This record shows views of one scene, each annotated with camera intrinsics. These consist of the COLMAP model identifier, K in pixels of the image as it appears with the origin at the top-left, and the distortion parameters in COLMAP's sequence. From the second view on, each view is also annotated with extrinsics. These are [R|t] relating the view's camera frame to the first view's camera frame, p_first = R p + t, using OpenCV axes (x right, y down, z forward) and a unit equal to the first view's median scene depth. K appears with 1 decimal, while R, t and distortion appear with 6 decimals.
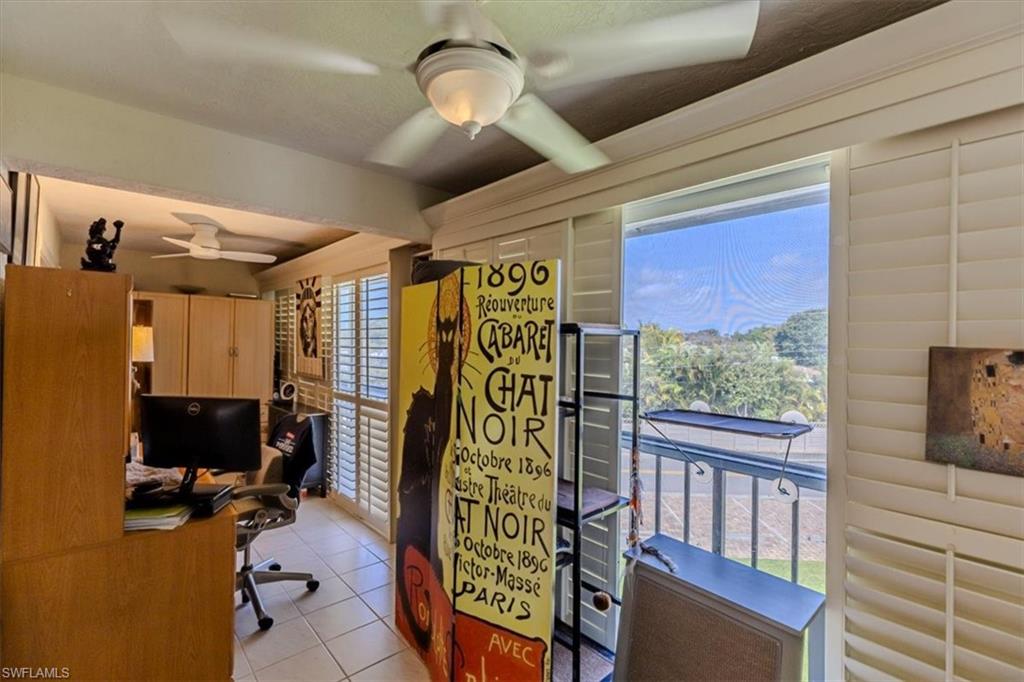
lens RADIAL K [[453.1, 0, 515.5], [0, 453.1, 341.5], [0, 0, 1]] dist [0.004674, -0.003831]
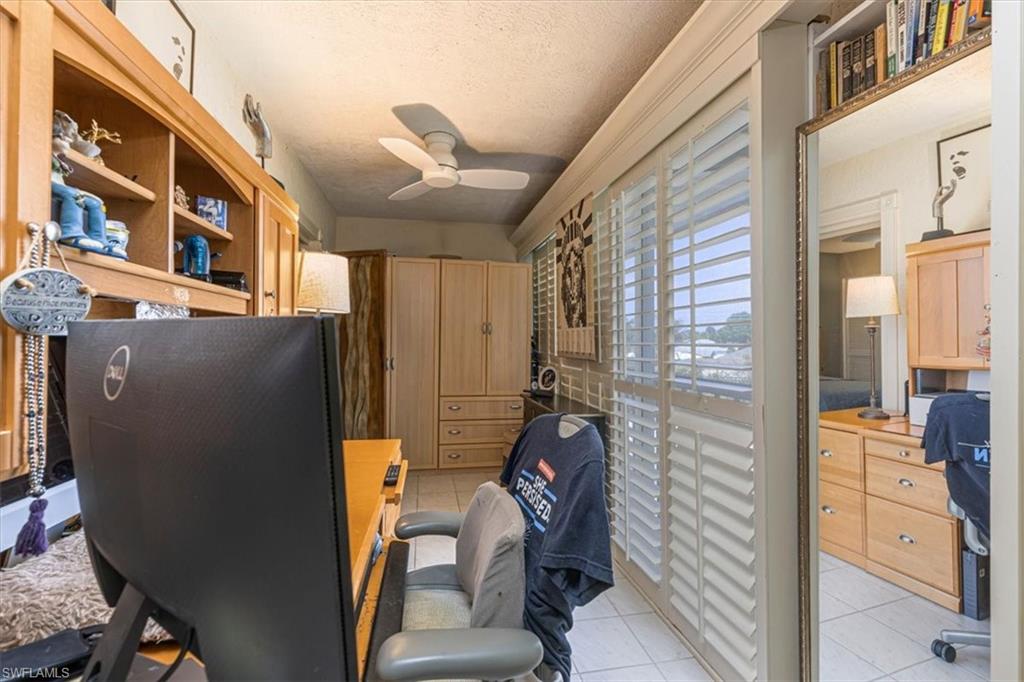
lens RADIAL K [[453.1, 0, 512.1], [0, 453.1, 335.8], [0, 0, 1]] dist [0.004674, -0.003831]
pose [[0.853103, -0.014299, -0.521546, -0.183965], [0.006683, 0.999842, -0.016481, 0.056153], [0.521699, 0.010574, 0.853064, 0.379158]]
